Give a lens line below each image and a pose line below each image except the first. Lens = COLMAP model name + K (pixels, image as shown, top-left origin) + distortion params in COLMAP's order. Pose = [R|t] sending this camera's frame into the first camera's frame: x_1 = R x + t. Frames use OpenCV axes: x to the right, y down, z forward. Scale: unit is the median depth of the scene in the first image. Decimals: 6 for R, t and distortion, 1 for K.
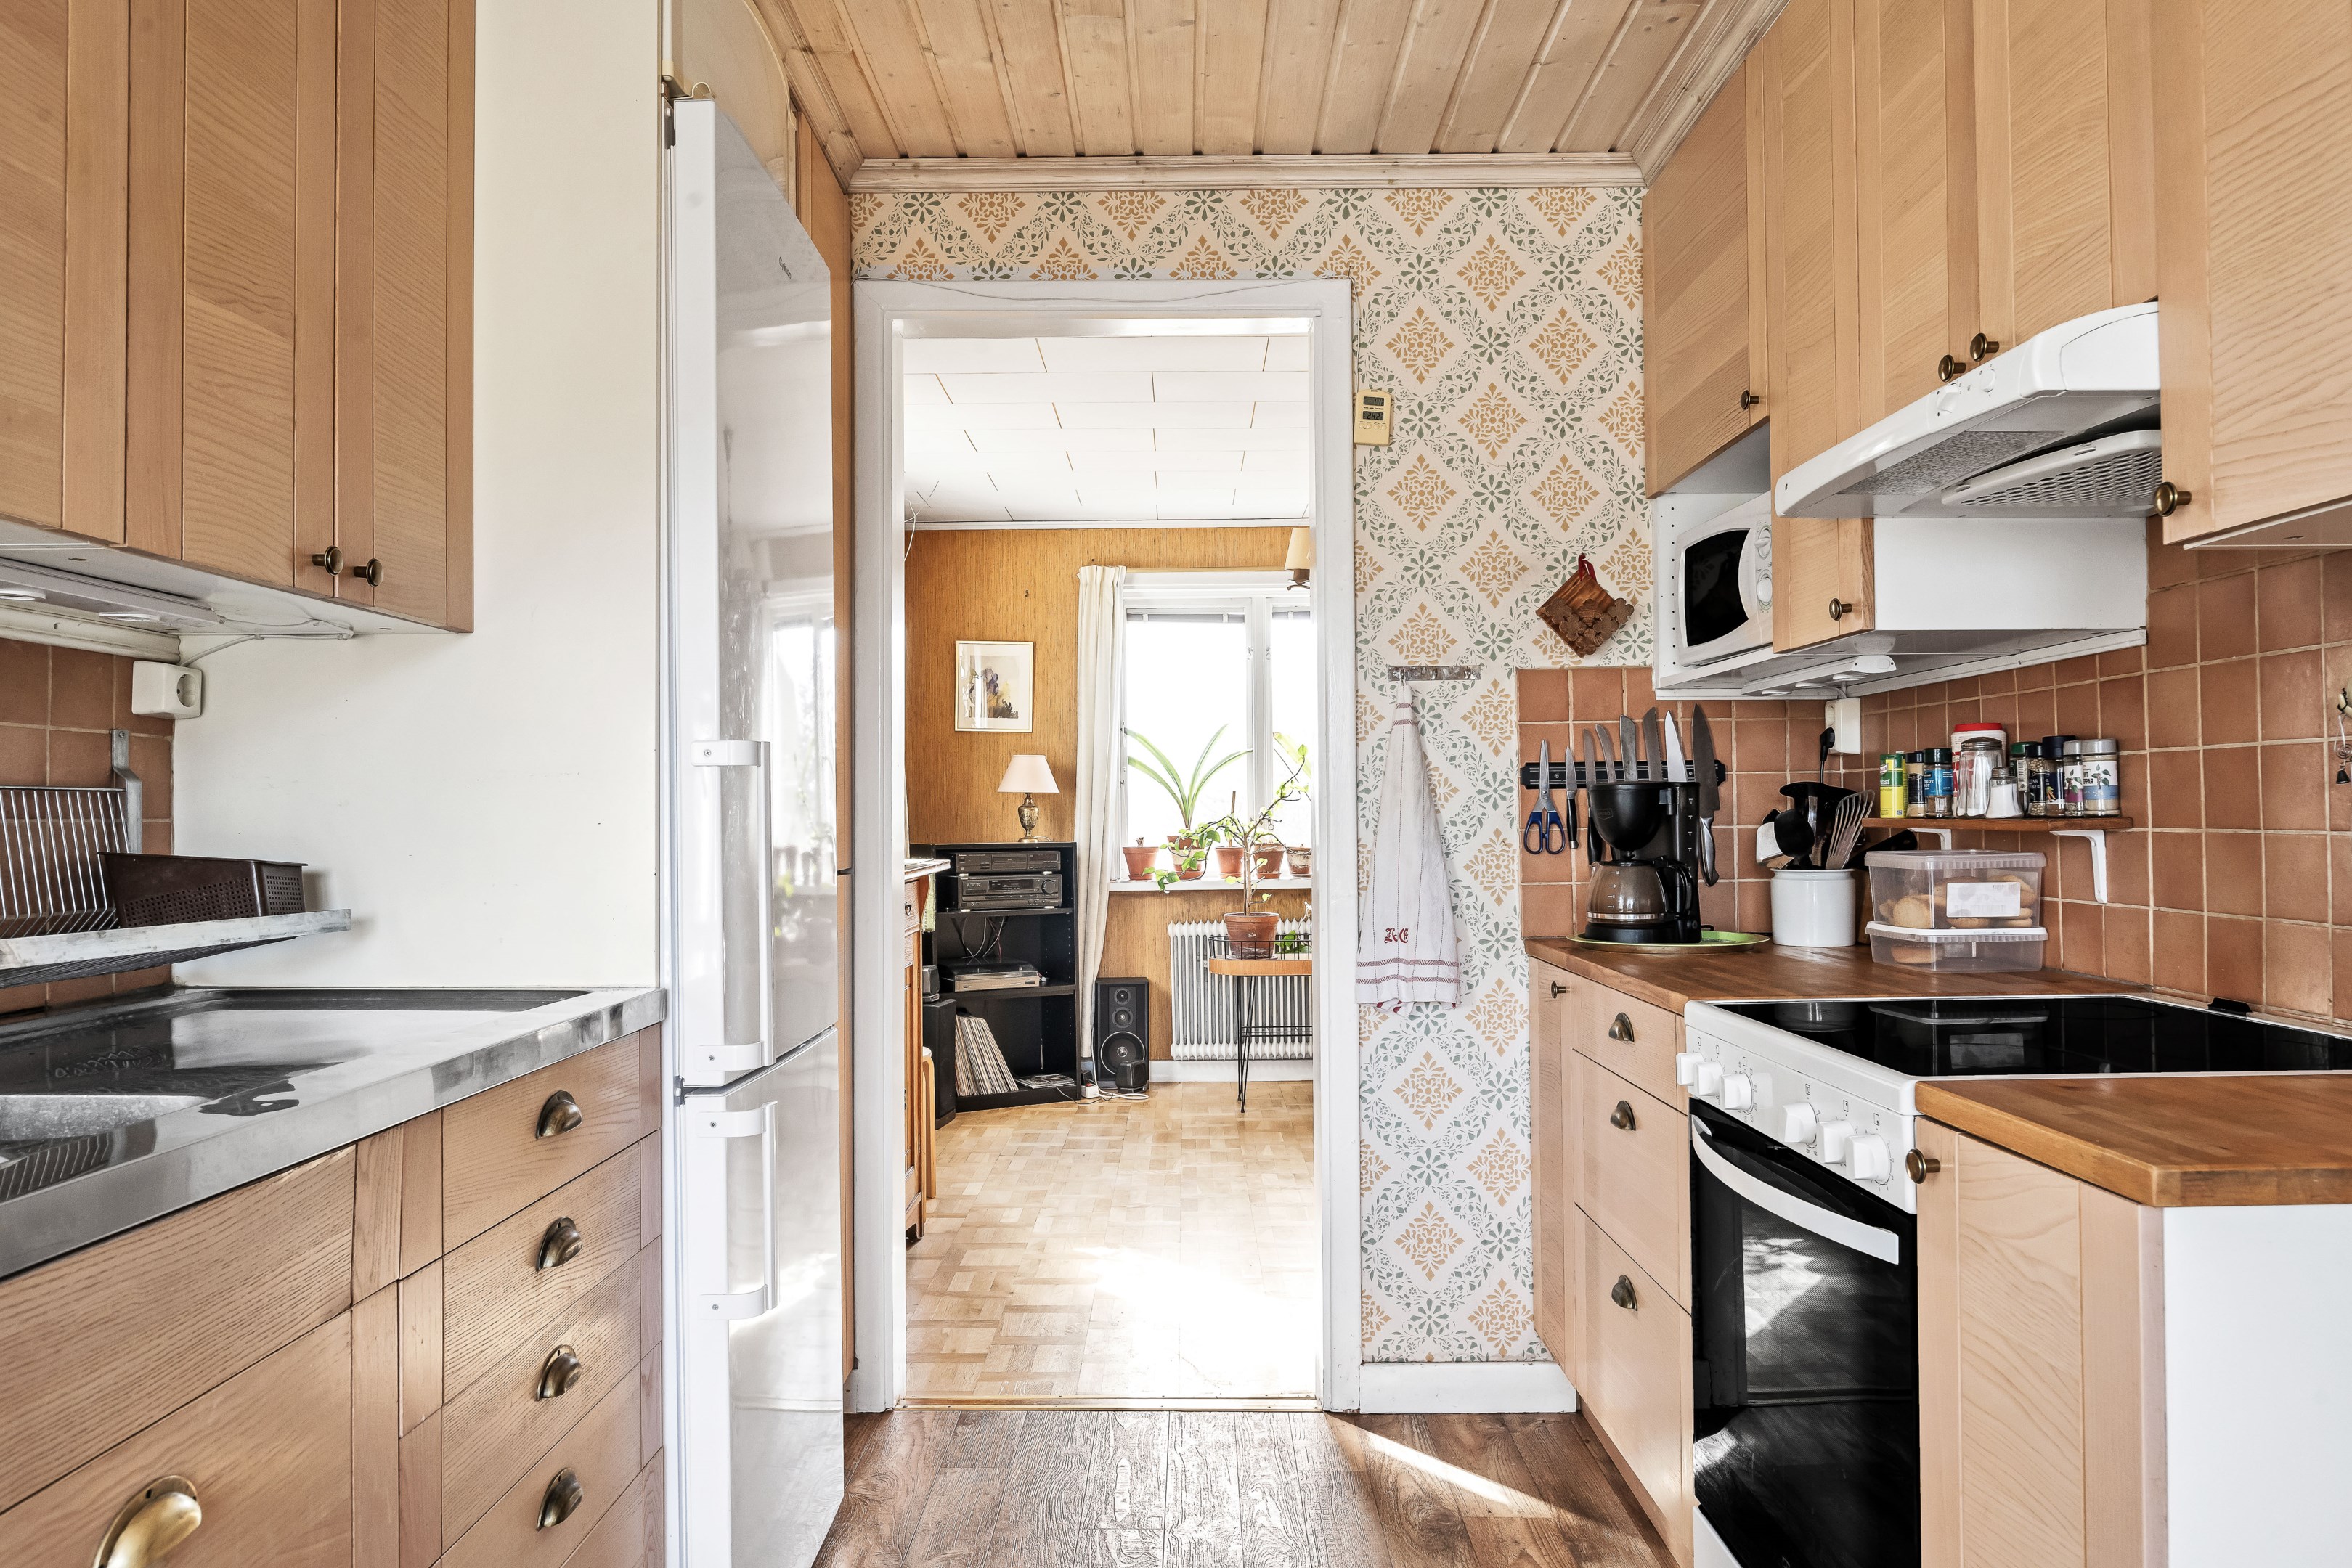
lens RADIAL K [[1525.2, 0, 1180.4], [0, 1525.2, 793.9], [0, 0, 1]] dist [-0.007429, 0.006314]
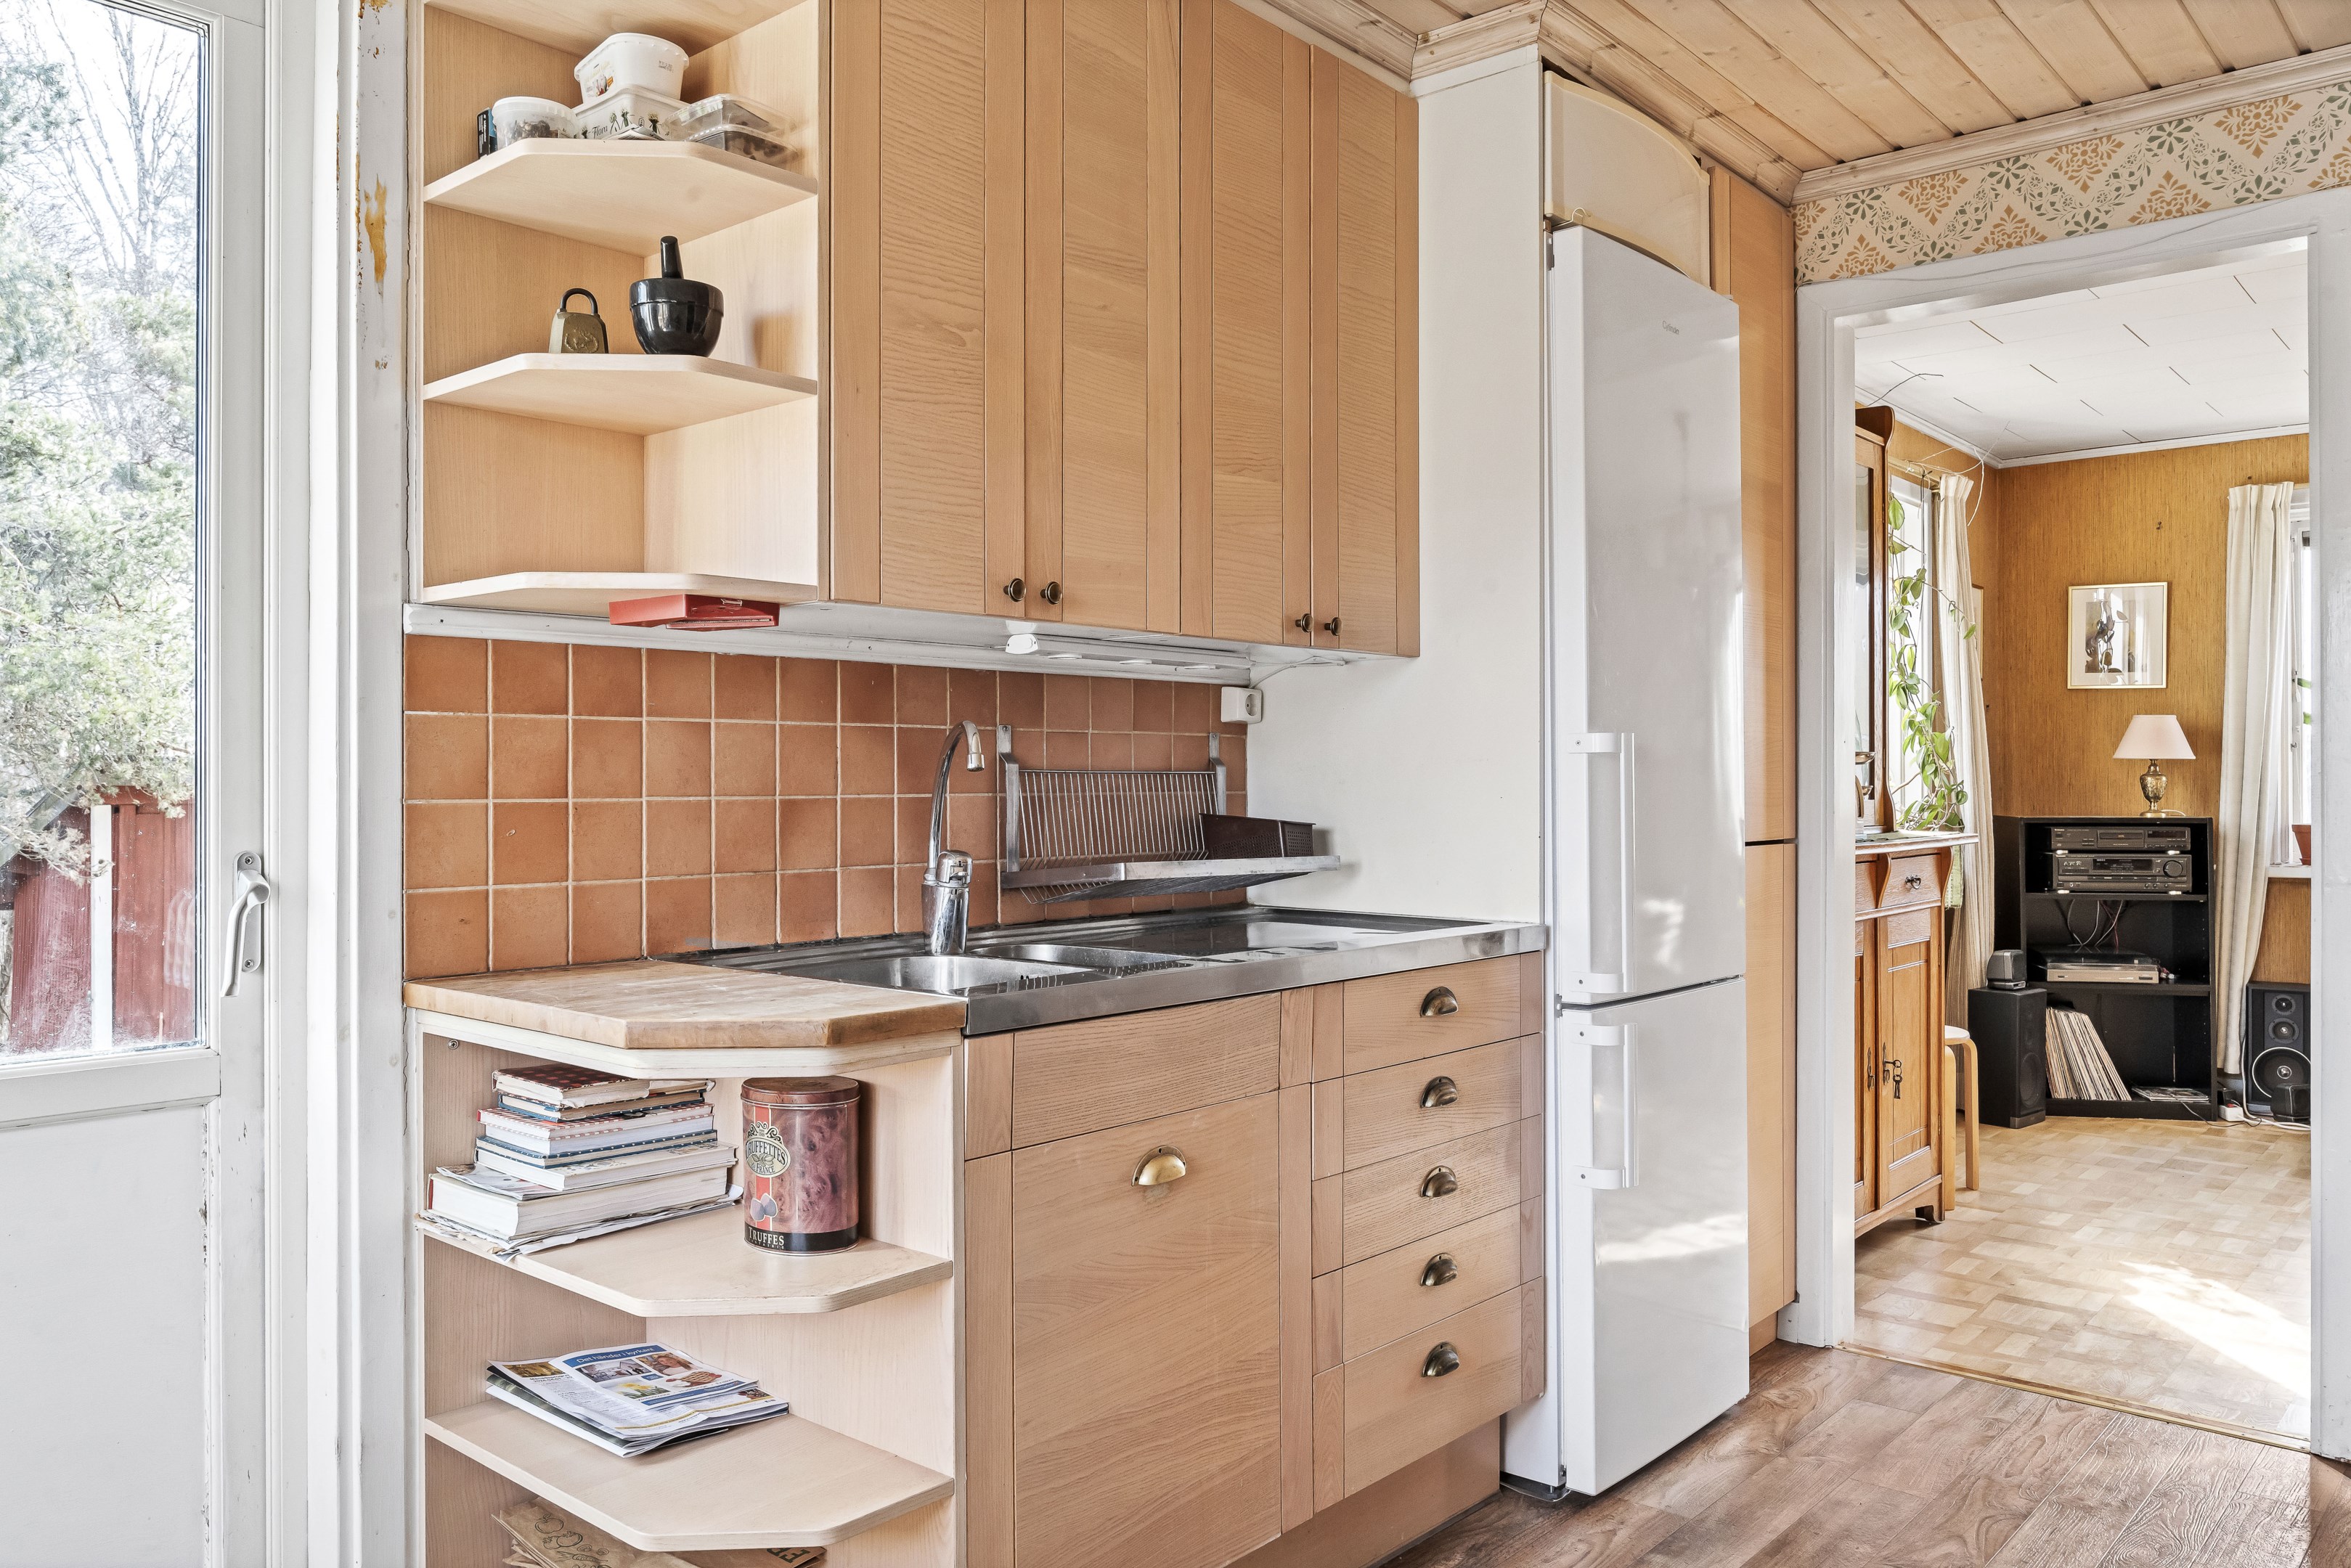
lens RADIAL K [[1739.6, 0, 1174.9], [0, 1739.6, 782.0], [0, 0, 1]] dist [0.001430, -0.006898]
pose [[0.755902, 0.004533, -0.654669, 0.254021], [0.006590, 0.999873, 0.014532, -0.011416], [0.654651, -0.015299, 0.755776, -0.210082]]
